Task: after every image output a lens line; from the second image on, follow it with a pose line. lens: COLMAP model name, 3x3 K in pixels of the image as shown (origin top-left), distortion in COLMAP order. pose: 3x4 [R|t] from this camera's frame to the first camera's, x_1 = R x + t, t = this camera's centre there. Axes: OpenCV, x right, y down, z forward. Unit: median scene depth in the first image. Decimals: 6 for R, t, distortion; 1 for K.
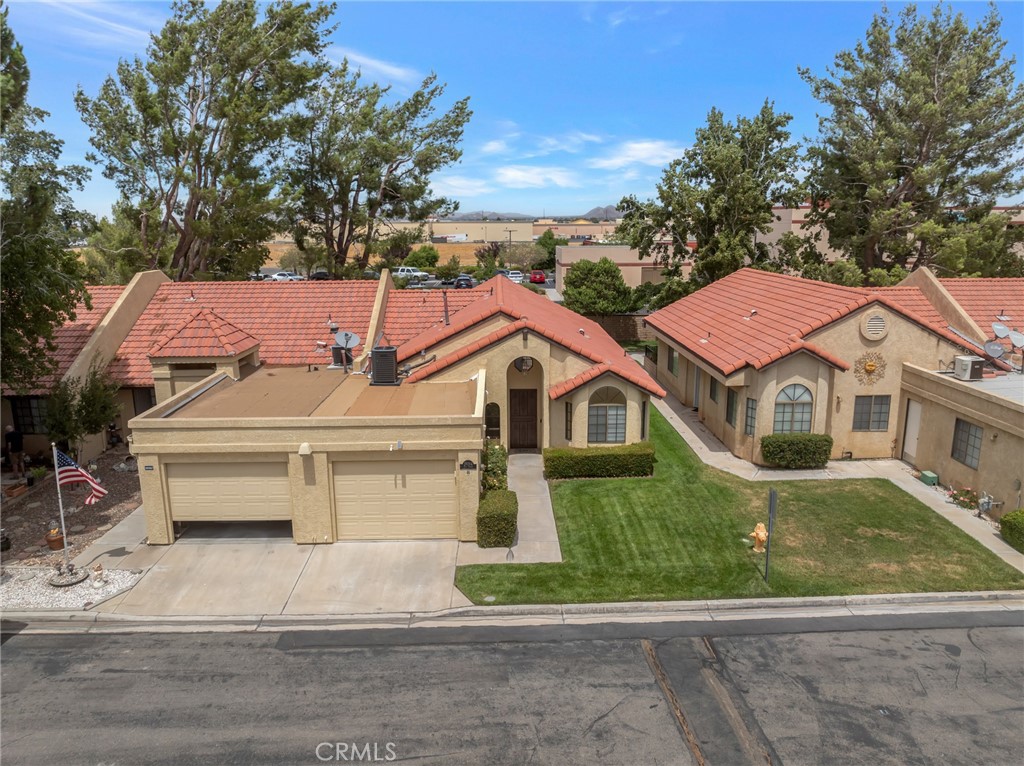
lens RADIAL K [[725.4, 0, 512.0], [0, 725.4, 383.0], [0, 0, 1]] dist [-0.076630, 0.050476]
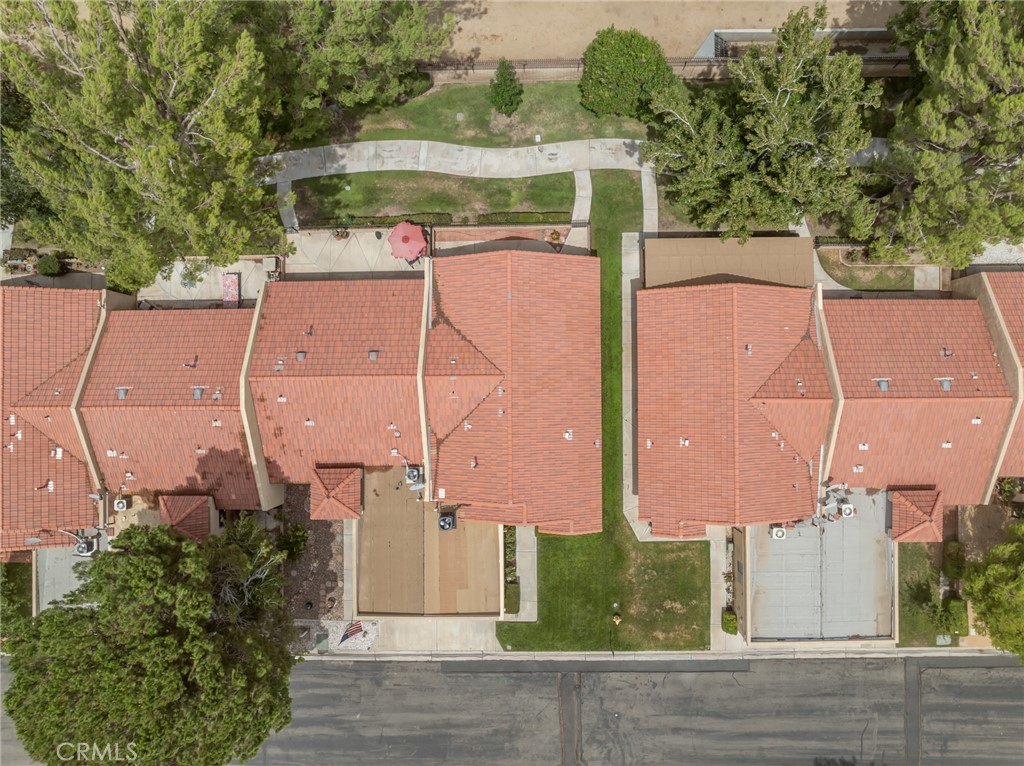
lens RADIAL K [[725.4, 0, 512.0], [0, 725.4, 383.0], [0, 0, 1]] dist [-0.076630, 0.050476]
pose [[0.999507, 0.013853, -0.028165, 0.040099], [0.023740, 0.253338, 0.967087, -2.379742], [0.020532, -0.967279, 0.252884, 1.141577]]
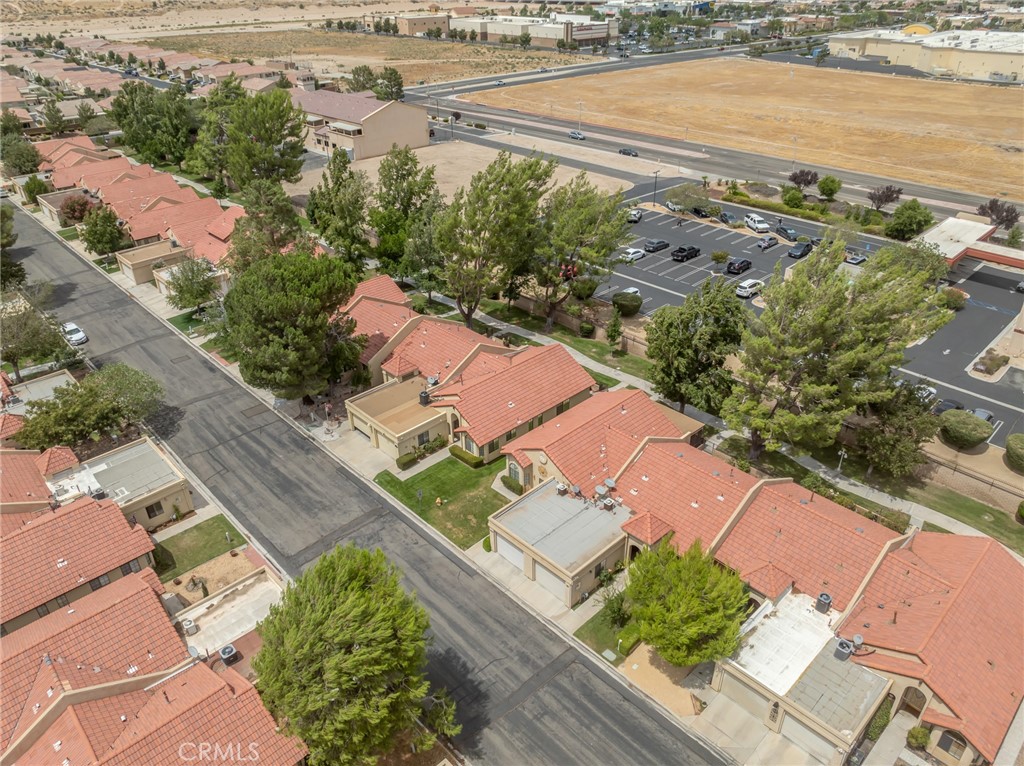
lens RADIAL K [[725.4, 0, 512.0], [0, 725.4, 383.0], [0, 0, 1]] dist [-0.076630, 0.050476]
pose [[0.674291, 0.371089, -0.638455, 2.555426], [-0.150869, 0.915559, 0.372814, -1.629677], [0.722890, -0.155062, 0.673339, -0.973357]]
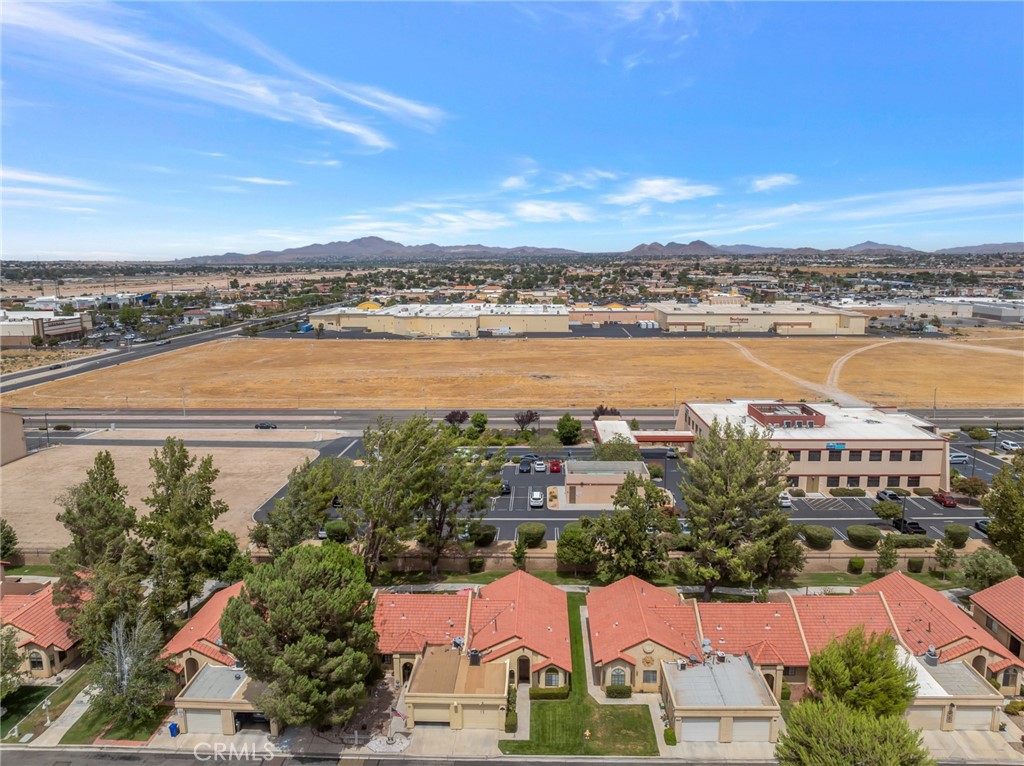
lens RADIAL K [[725.4, 0, 512.0], [0, 725.4, 383.0], [0, 0, 1]] dist [-0.076630, 0.050476]
pose [[0.998156, 0.010288, -0.059822, 0.171791], [-0.013016, 0.998885, -0.045386, -1.283082], [0.059288, 0.046081, 0.997177, -2.458974]]
